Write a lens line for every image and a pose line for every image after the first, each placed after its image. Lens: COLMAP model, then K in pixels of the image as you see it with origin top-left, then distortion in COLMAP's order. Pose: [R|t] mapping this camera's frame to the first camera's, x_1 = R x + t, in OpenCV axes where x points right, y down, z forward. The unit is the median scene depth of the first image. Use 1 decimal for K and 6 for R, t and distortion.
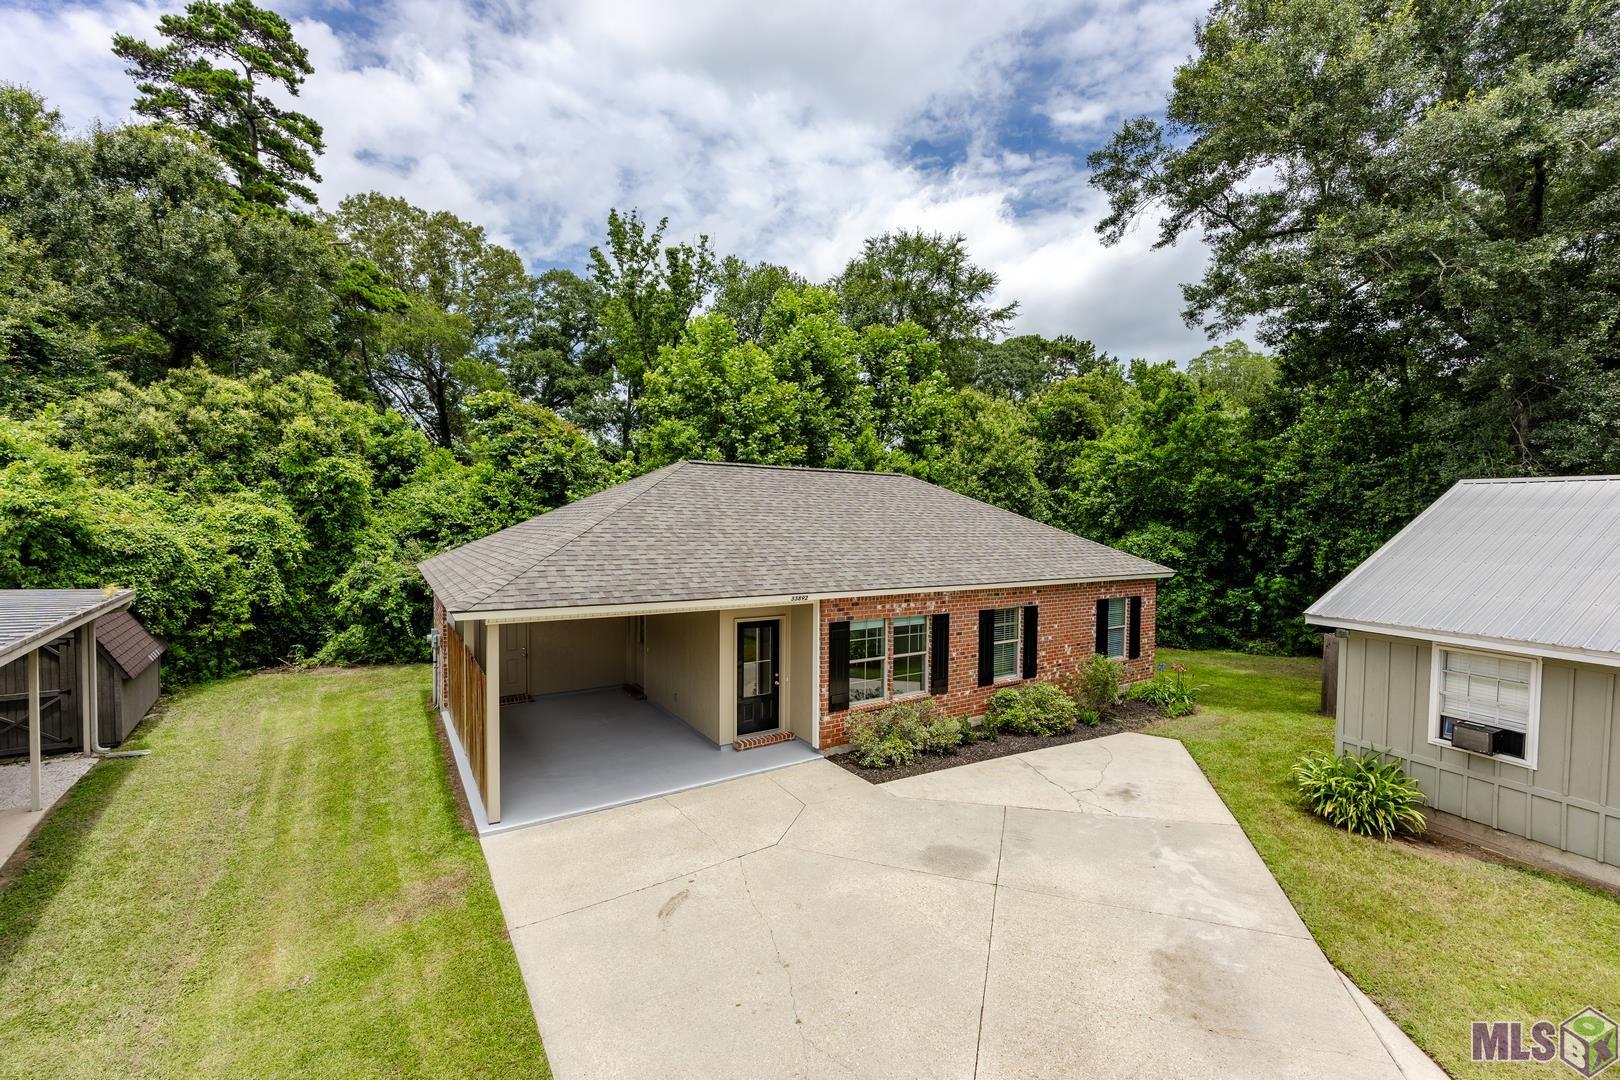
lens RADIAL K [[684.7, 0, 819.2], [0, 684.7, 534.4], [0, 0, 1]] dist [-0.018074, 0.001064]
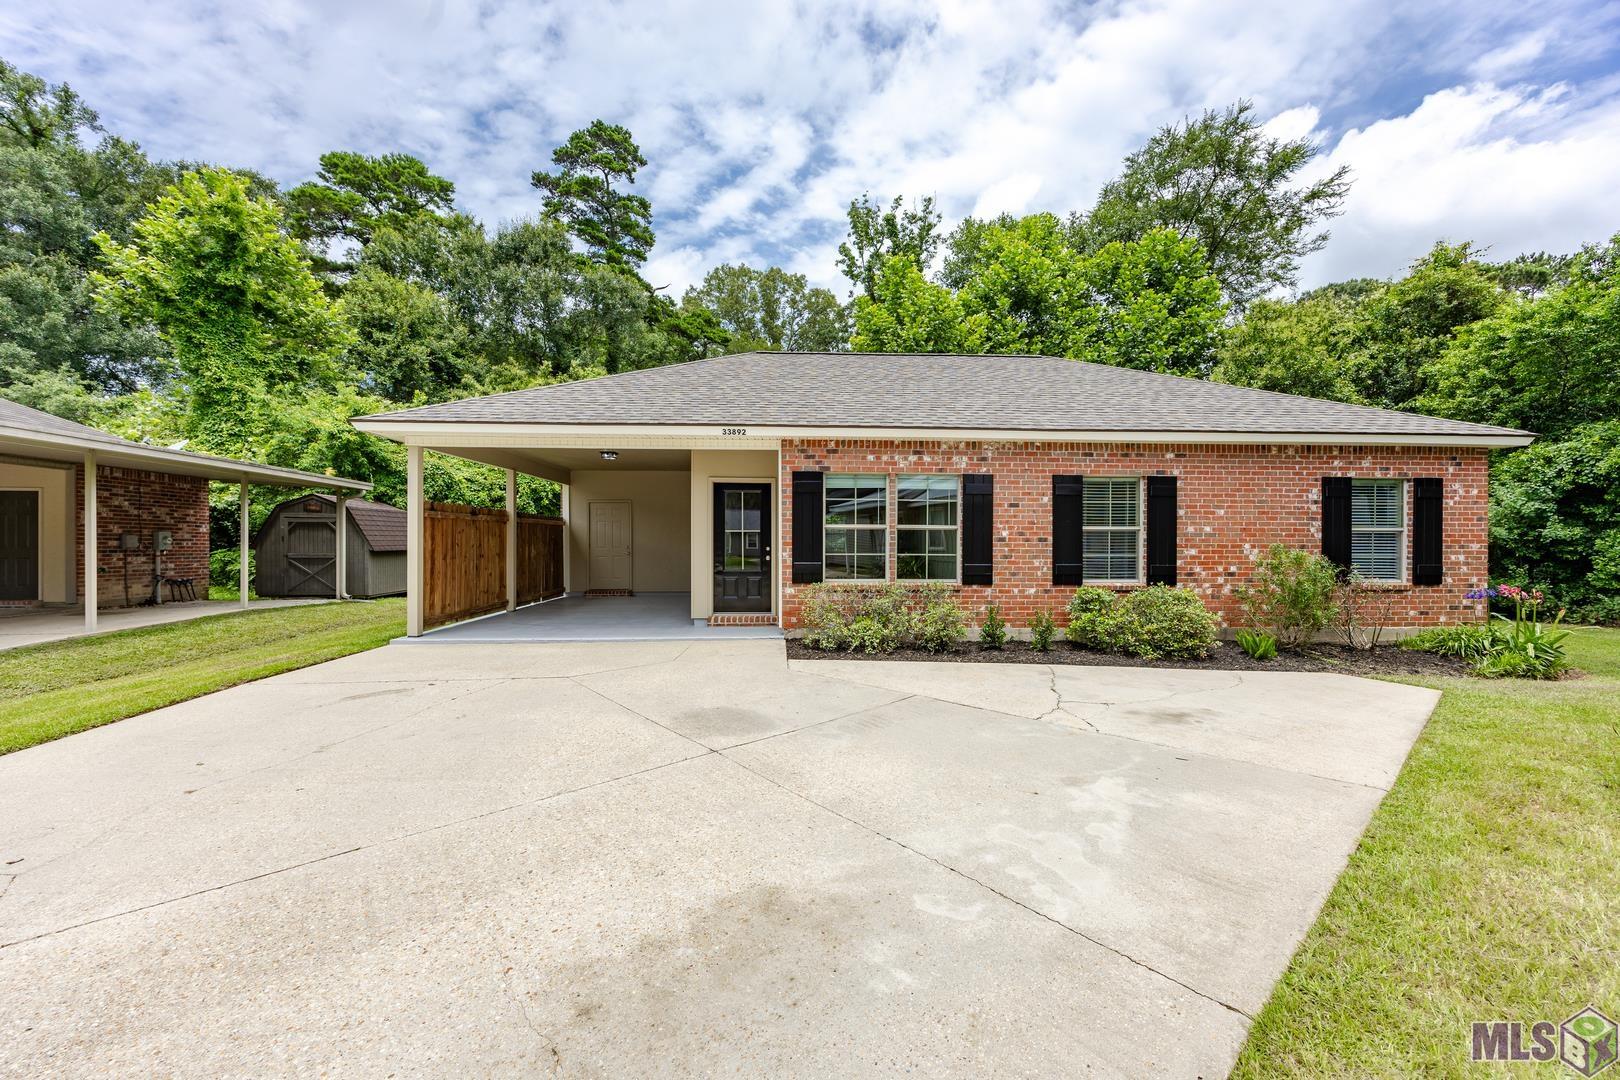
lens RADIAL K [[627.5, 0, 799.4], [0, 627.5, 543.2], [0, 0, 1]] dist [-0.008846, 0.002570]
pose [[0.850545, -0.006730, -0.525859, 0.242545], [-0.003451, 0.999825, -0.018378, 0.133794], [0.525890, 0.017446, 0.850373, 0.221024]]
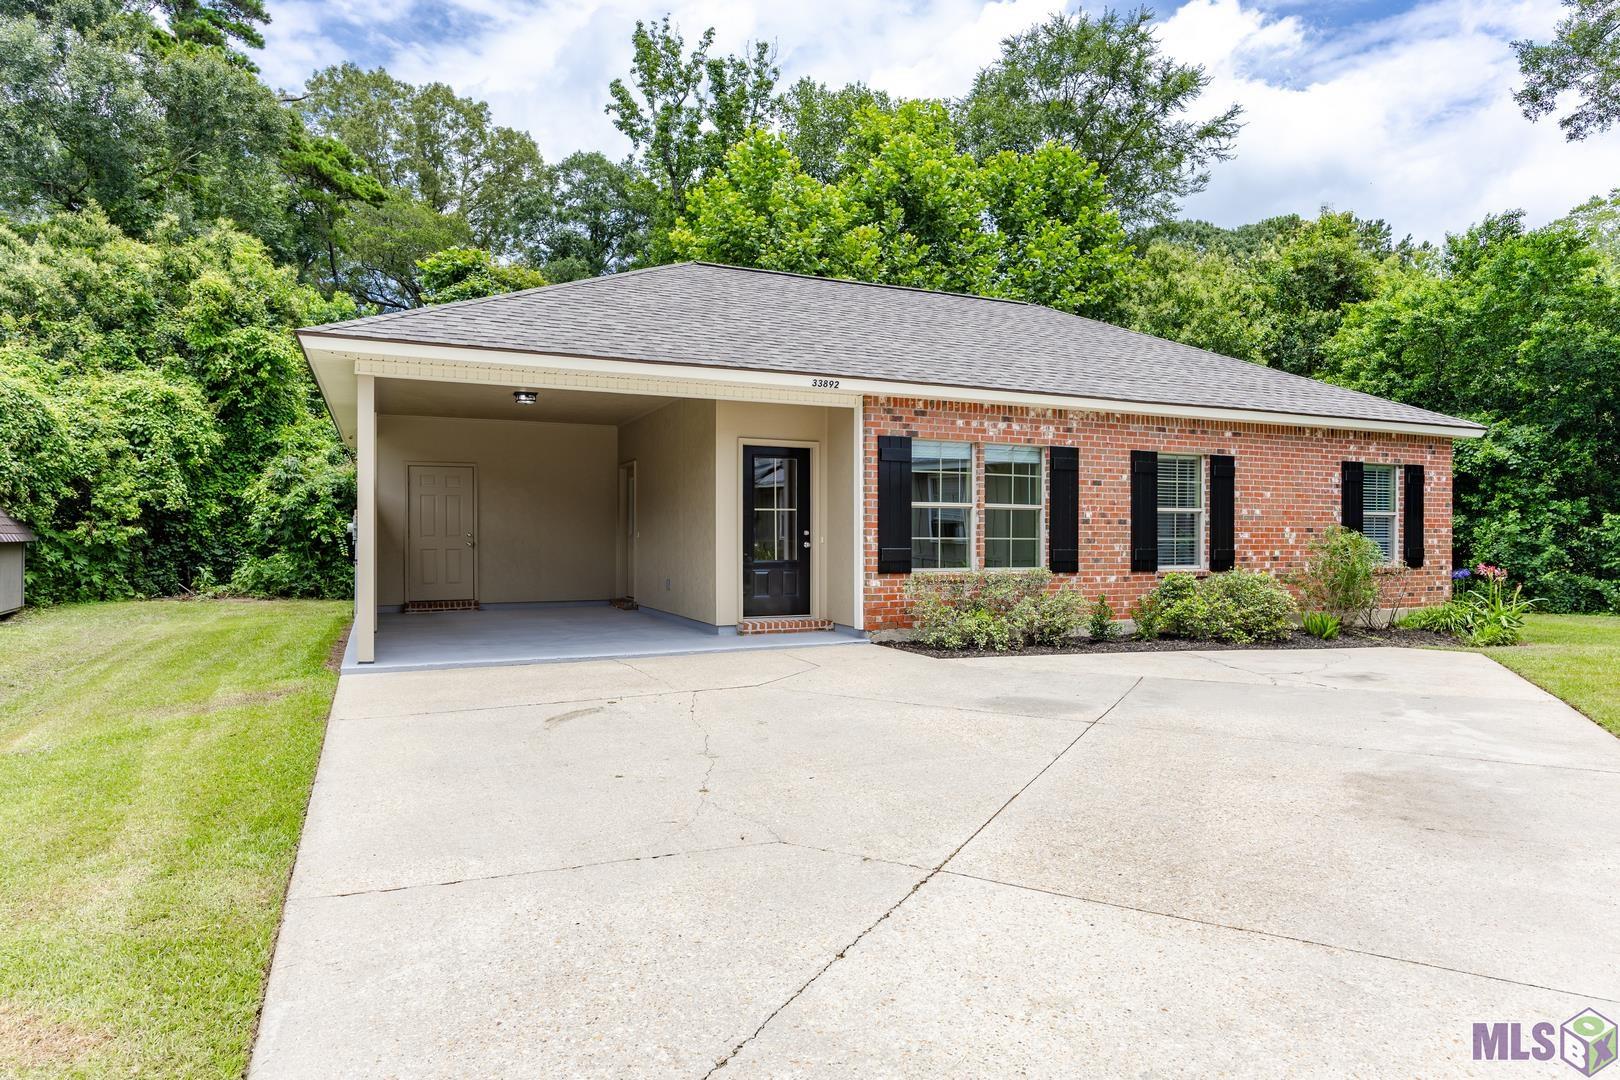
lens RADIAL K [[983.5, 0, 808.1], [0, 983.5, 541.6], [0, 0, 1]] dist [-0.003760, -0.006973]
pose [[0.986672, -0.008374, -0.162507, 0.059631], [0.005831, 0.999853, -0.016118, 0.144121], [0.162618, 0.014956, 0.986576, 0.037330]]
